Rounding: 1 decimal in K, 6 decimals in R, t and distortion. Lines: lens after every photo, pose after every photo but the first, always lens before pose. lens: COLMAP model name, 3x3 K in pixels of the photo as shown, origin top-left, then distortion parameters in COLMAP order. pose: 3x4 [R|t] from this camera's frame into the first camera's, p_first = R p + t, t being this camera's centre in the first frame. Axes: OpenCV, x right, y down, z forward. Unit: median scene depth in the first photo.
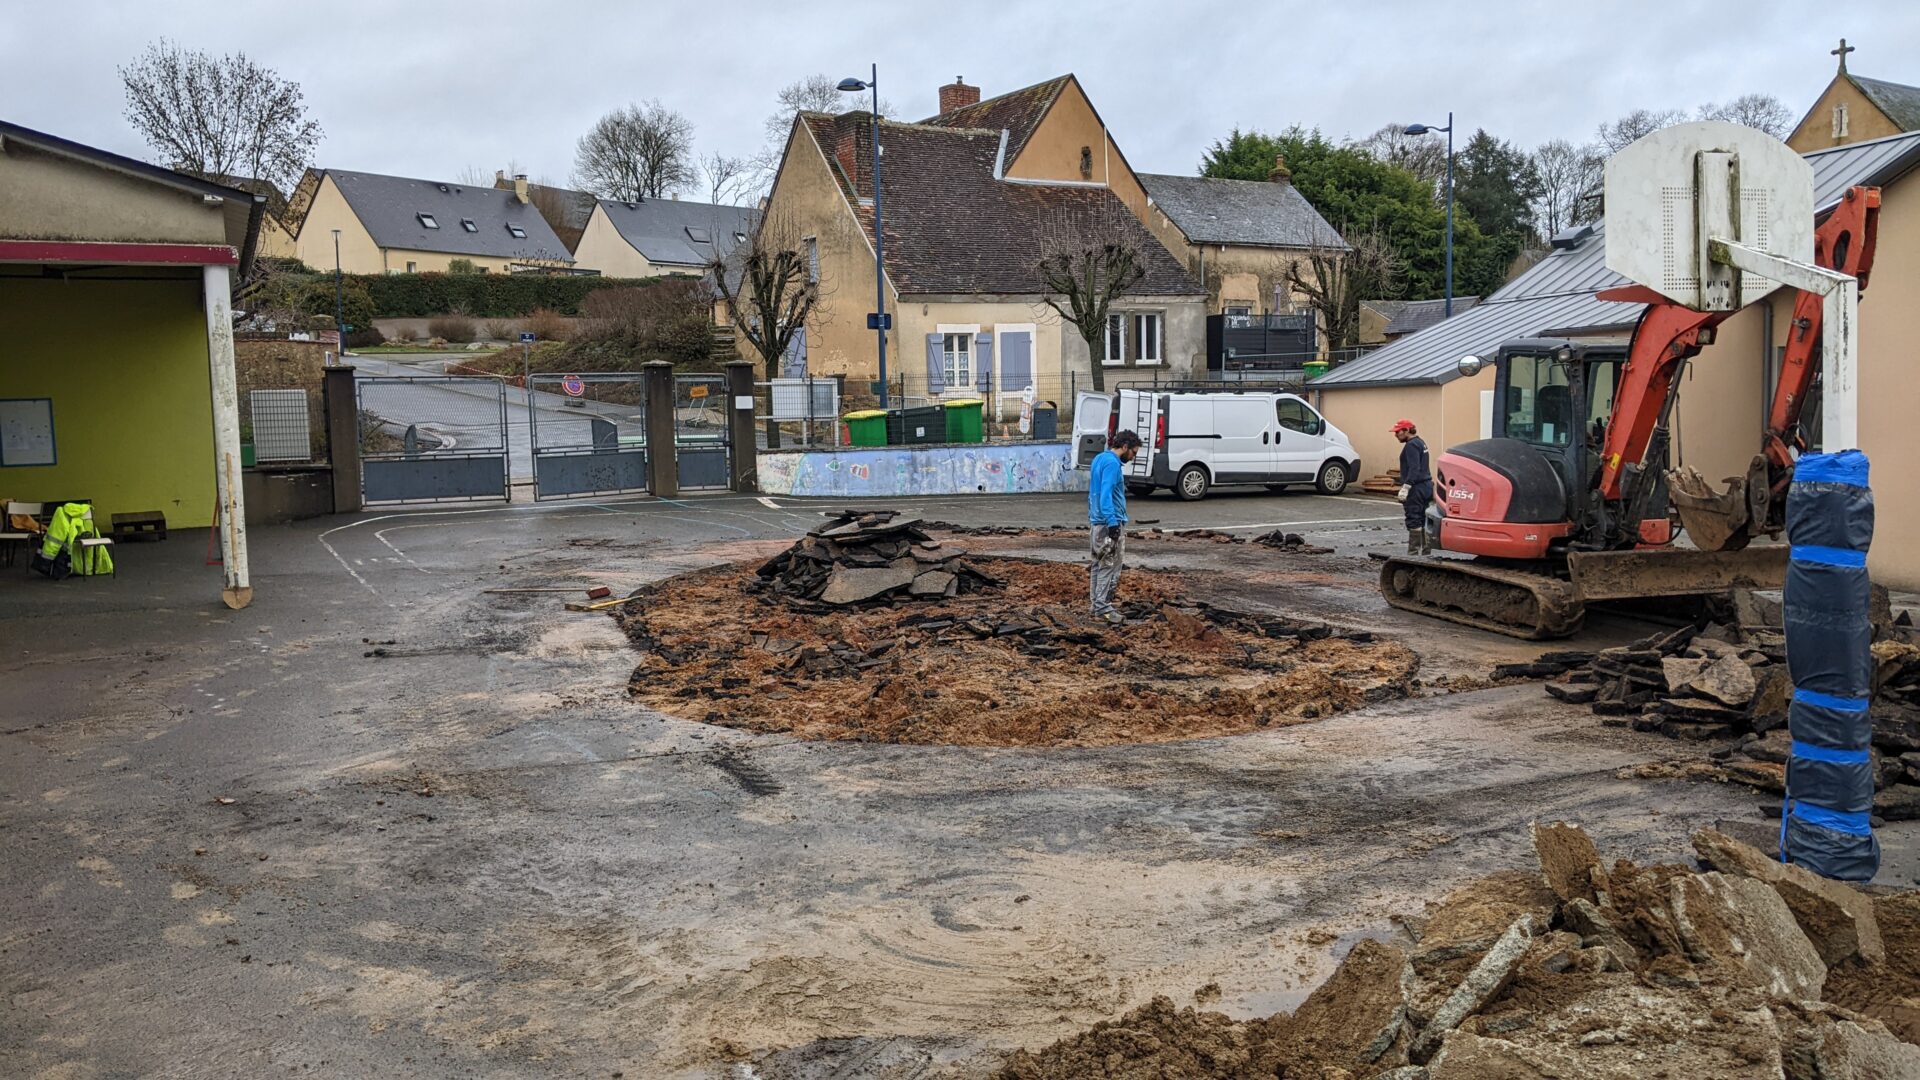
lens RADIAL K [[1509.8, 0, 952.4], [0, 1509.8, 543.6], [0, 0, 1]] dist [0.062090, -0.094860]
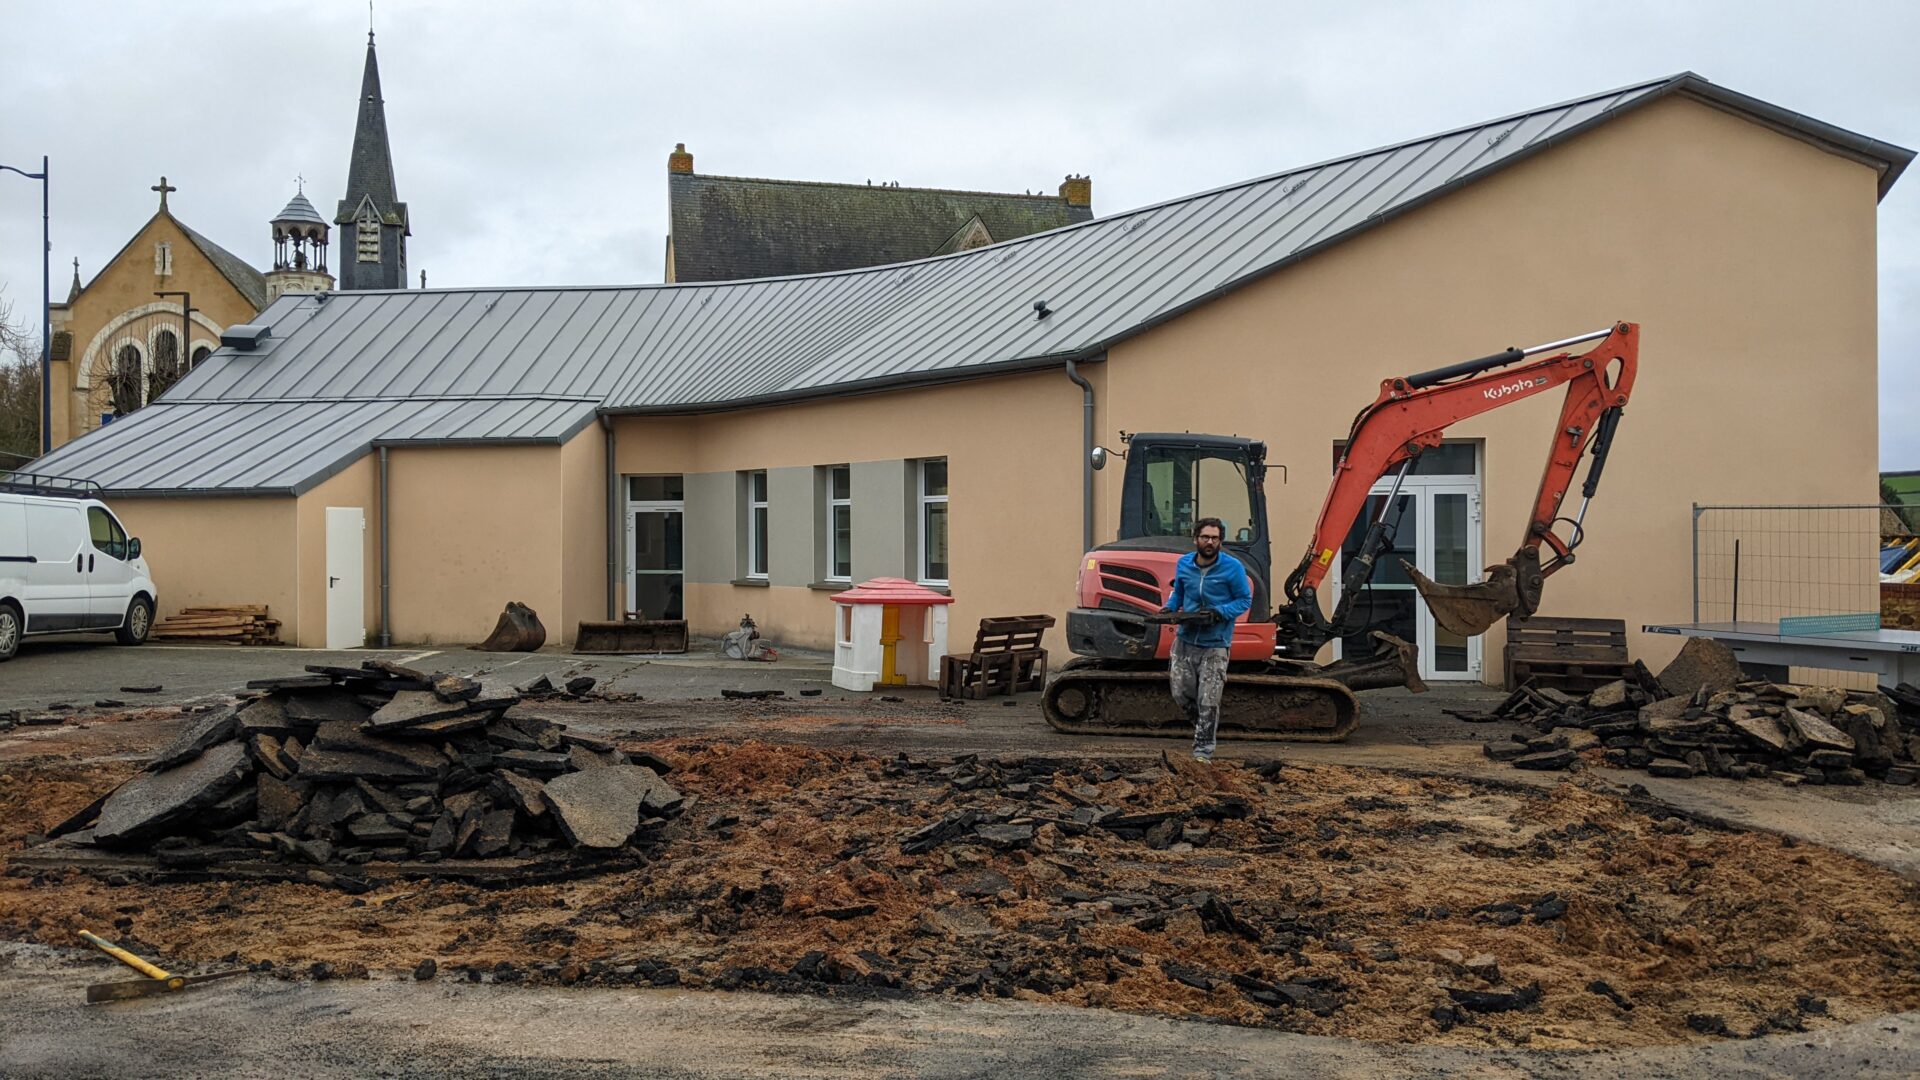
lens RADIAL K [[1509.8, 0, 967.6], [0, 1509.8, 544.8], [0, 0, 1]] dist [0.062090, -0.094860]
pose [[0.395015, 0.014702, 0.918557, -0.112866], [0.076977, 0.995826, -0.049041, -0.005989], [-0.915444, 0.090080, 0.392234, 0.158405]]
